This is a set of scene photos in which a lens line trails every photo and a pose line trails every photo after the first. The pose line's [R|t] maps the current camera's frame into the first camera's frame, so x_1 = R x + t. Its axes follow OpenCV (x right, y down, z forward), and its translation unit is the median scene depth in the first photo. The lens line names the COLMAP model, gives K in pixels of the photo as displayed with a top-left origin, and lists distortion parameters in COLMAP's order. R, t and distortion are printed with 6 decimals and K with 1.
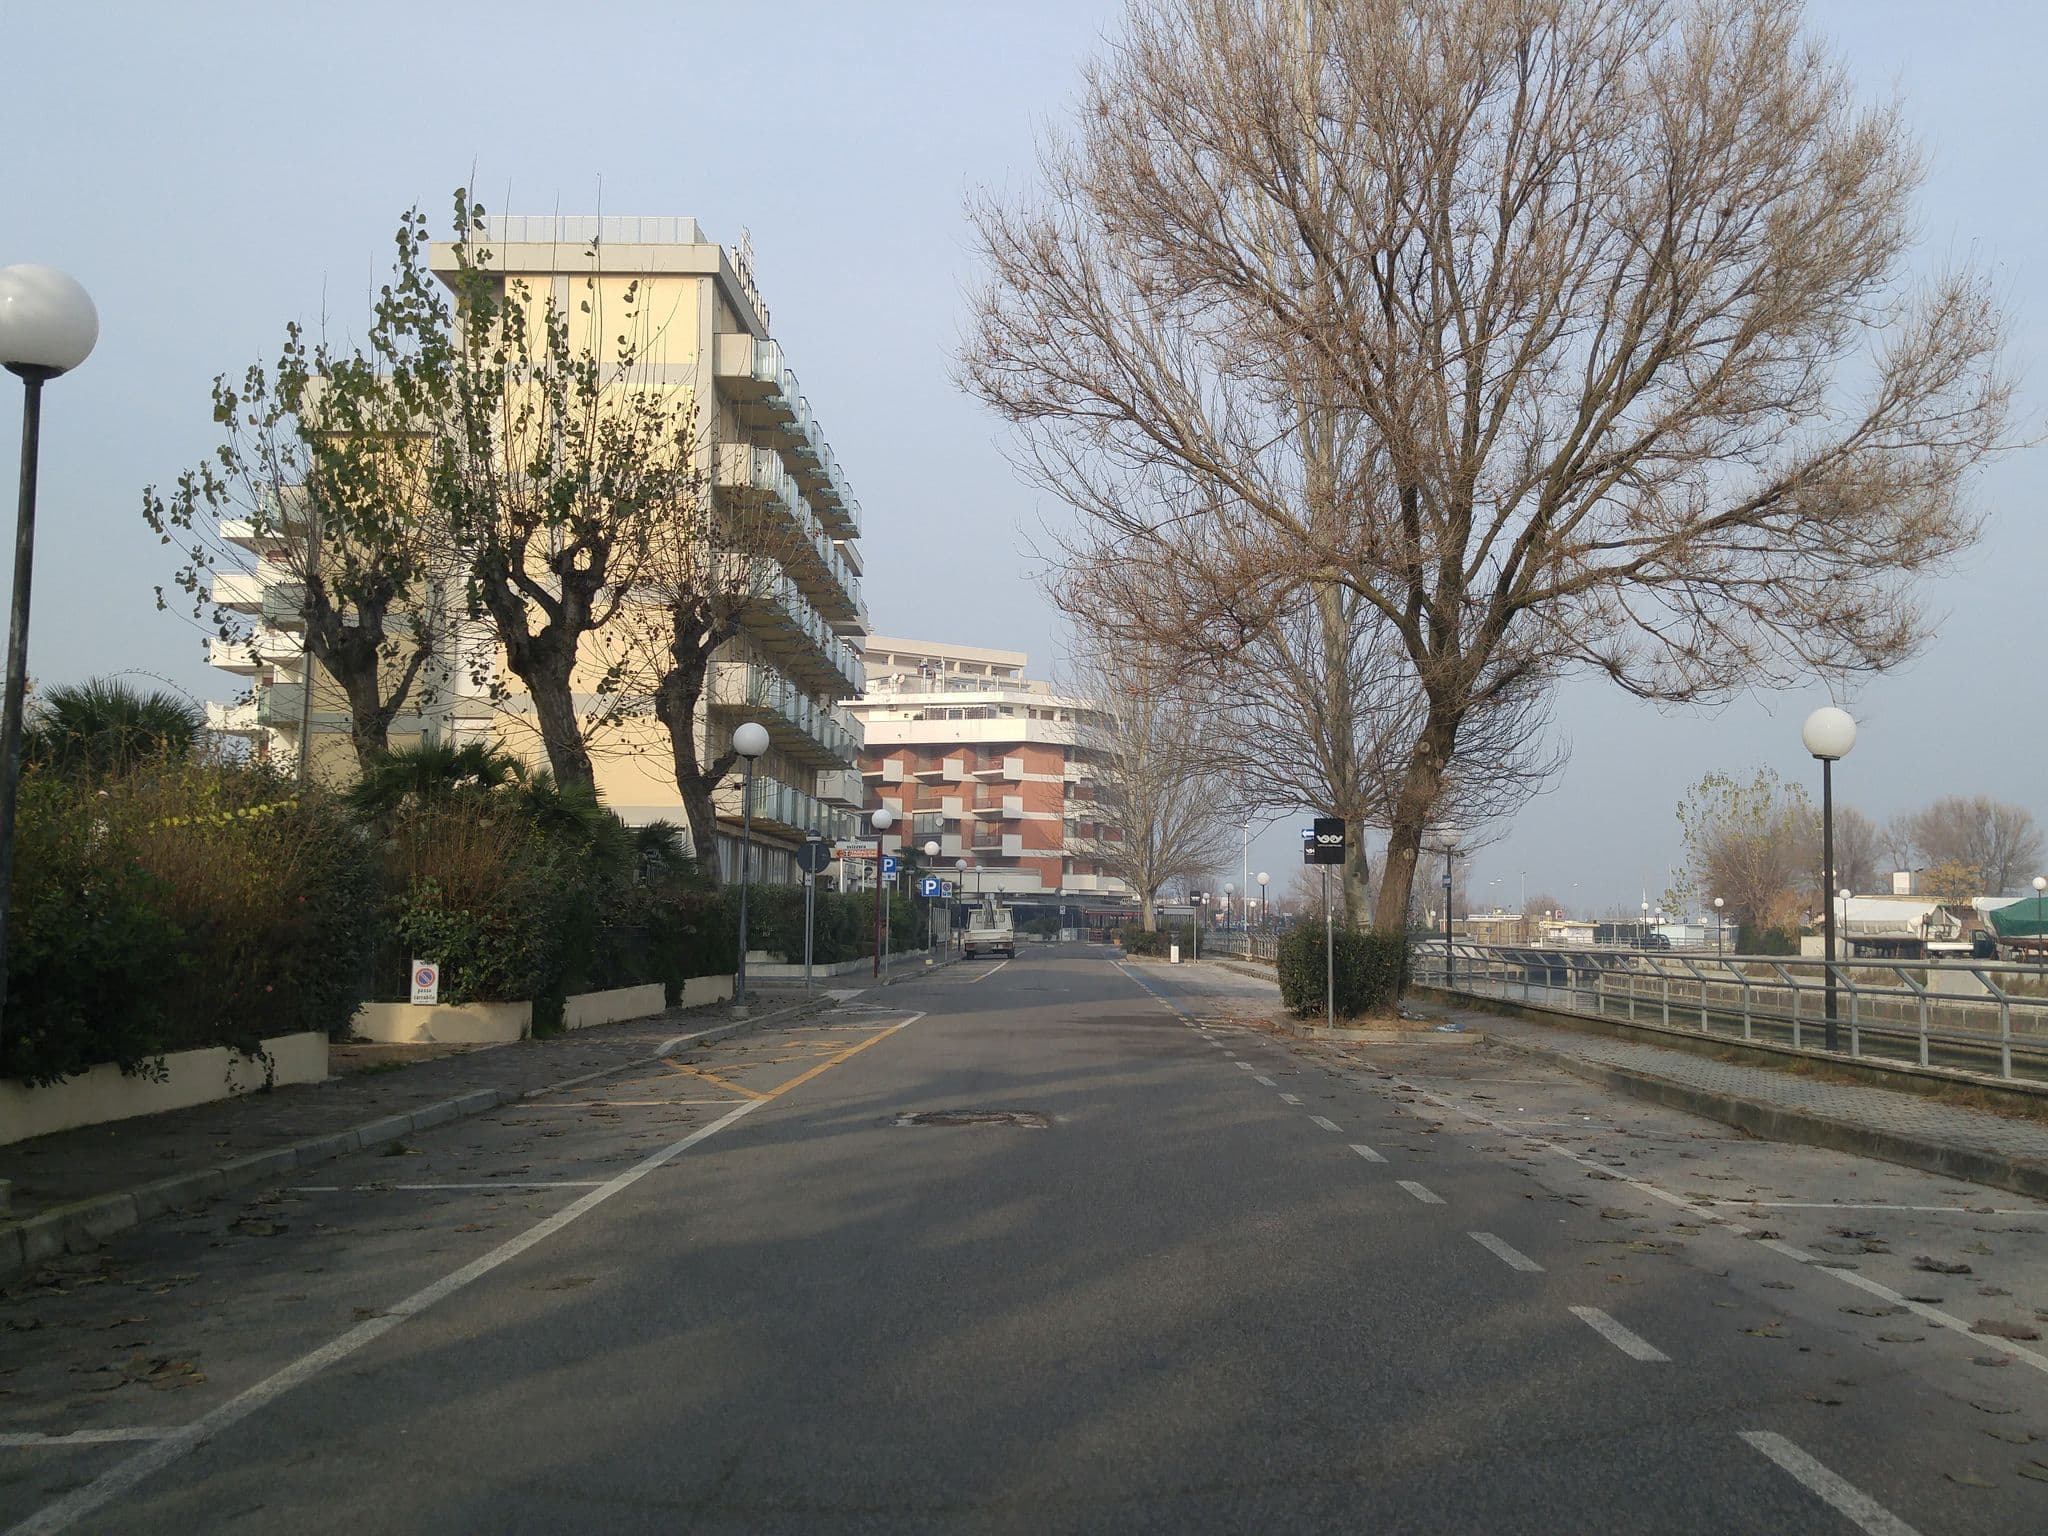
lens RADIAL K [[1697.4, 0, 1024.0], [0, 1697.4, 768.0], [0, 0, 1]] dist [0.102272, -0.000213]
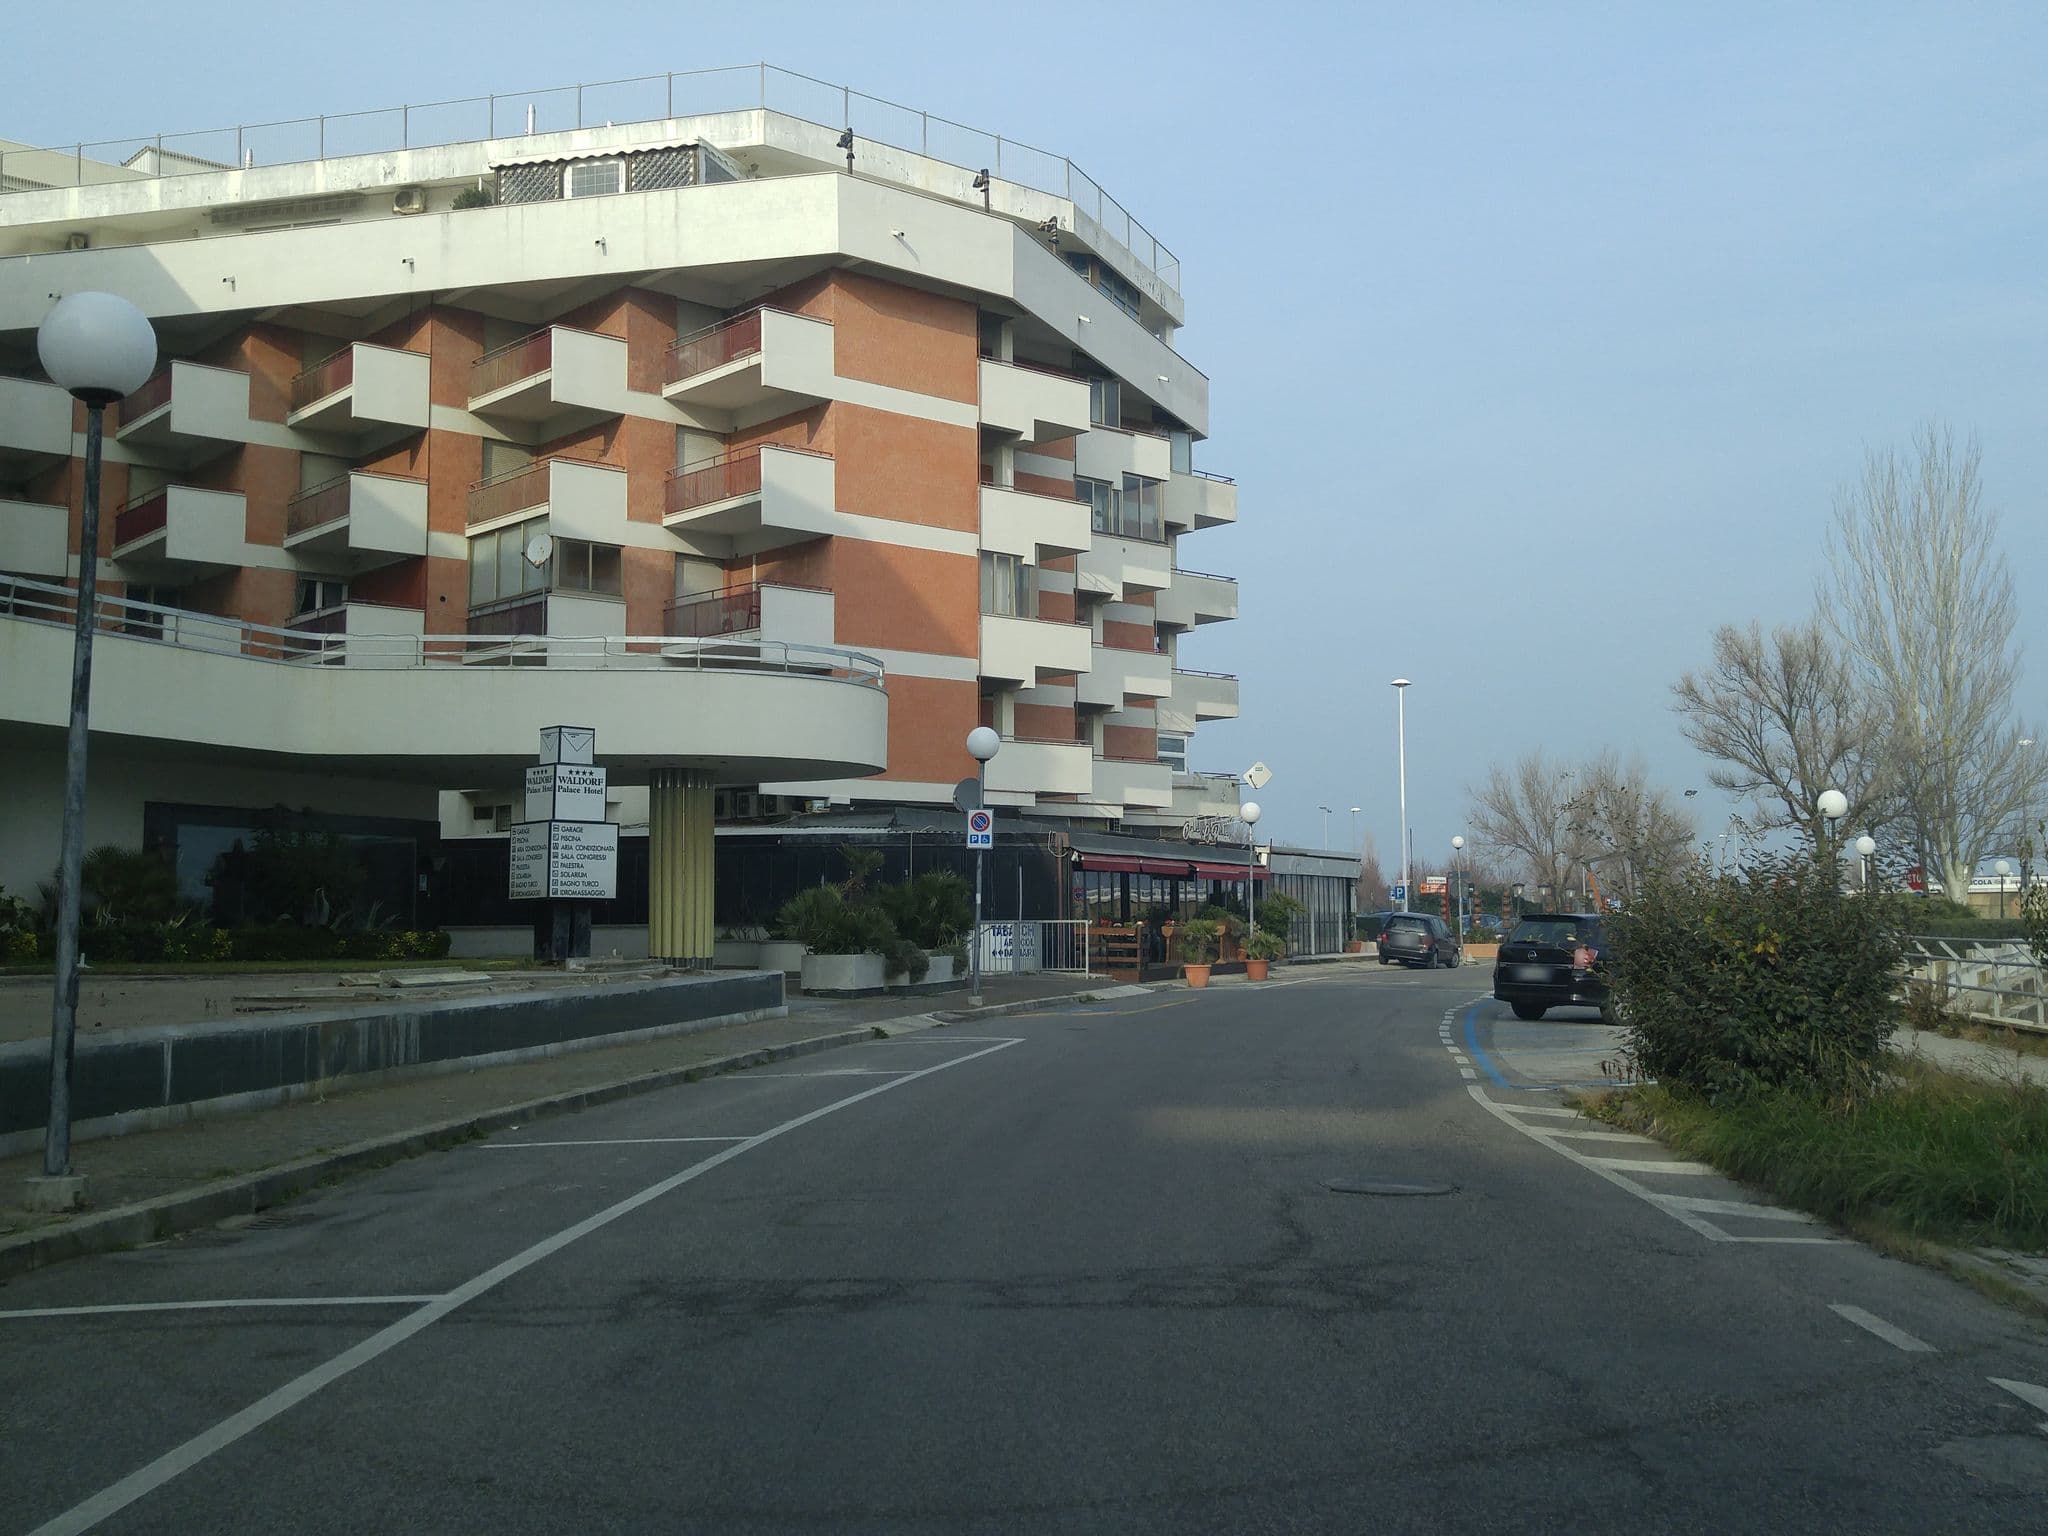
lens RADIAL K [[1697.4, 0, 1024.0], [0, 1697.4, 768.0], [0, 0, 1]] dist [0.102272, -0.000213]
pose [[0.999161, -0.018811, 0.036369, 0.019104], [0.018443, 0.999776, 0.010424, 0.065432], [-0.036557, -0.009744, 0.999284, 0.708514]]
